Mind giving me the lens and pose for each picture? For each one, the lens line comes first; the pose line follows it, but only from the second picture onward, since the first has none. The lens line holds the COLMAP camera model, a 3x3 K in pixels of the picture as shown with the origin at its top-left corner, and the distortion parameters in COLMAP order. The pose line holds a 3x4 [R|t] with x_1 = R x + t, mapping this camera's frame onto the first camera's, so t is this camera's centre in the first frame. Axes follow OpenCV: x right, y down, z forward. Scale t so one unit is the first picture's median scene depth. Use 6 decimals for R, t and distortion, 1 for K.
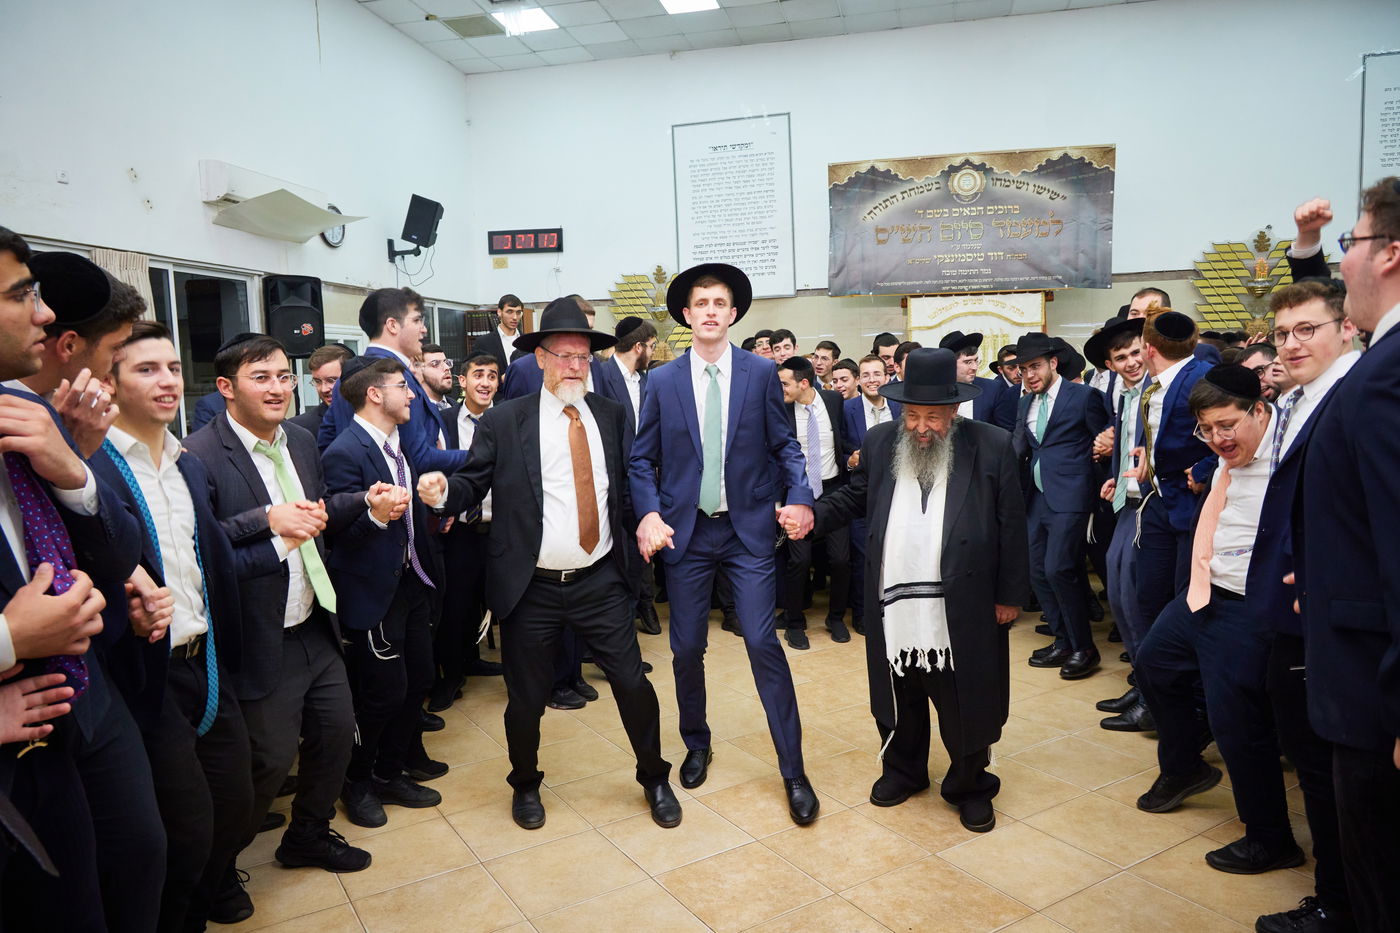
lens RADIAL K [[937.7, 0, 706.6], [0, 937.7, 465.4], [0, 0, 1]] dist [-0.006059, -0.000344]
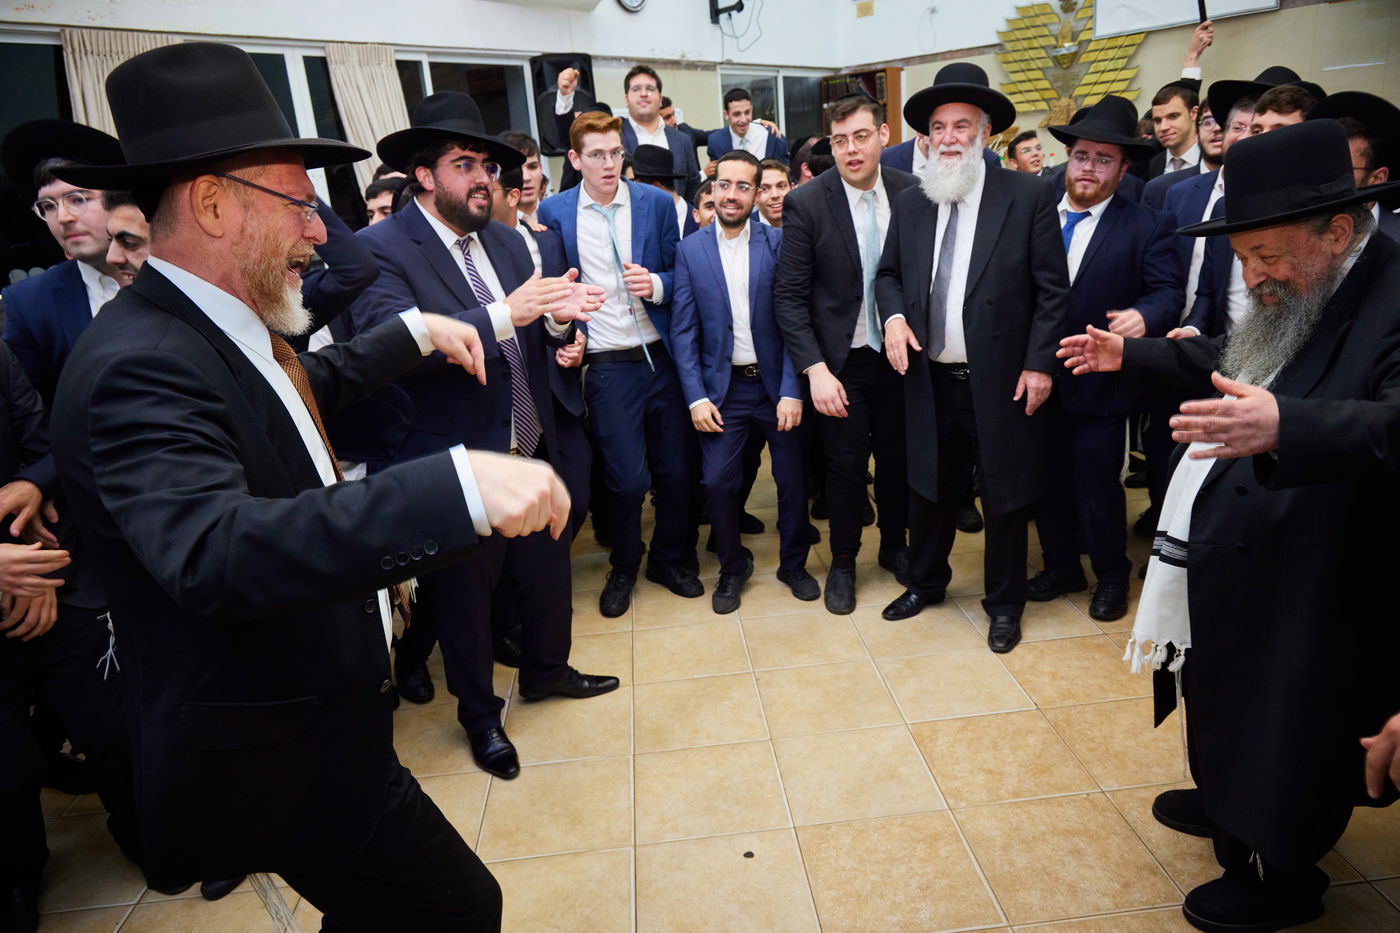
lens RADIAL K [[948.2, 0, 712.1], [0, 948.2, 473.4], [0, 0, 1]] dist [0.007972, -0.003358]
pose [[0.887634, 0.099031, -0.449776, 0.085317], [0.009803, 0.972324, 0.233433, -0.023894], [0.460445, -0.211612, 0.862097, 0.181766]]
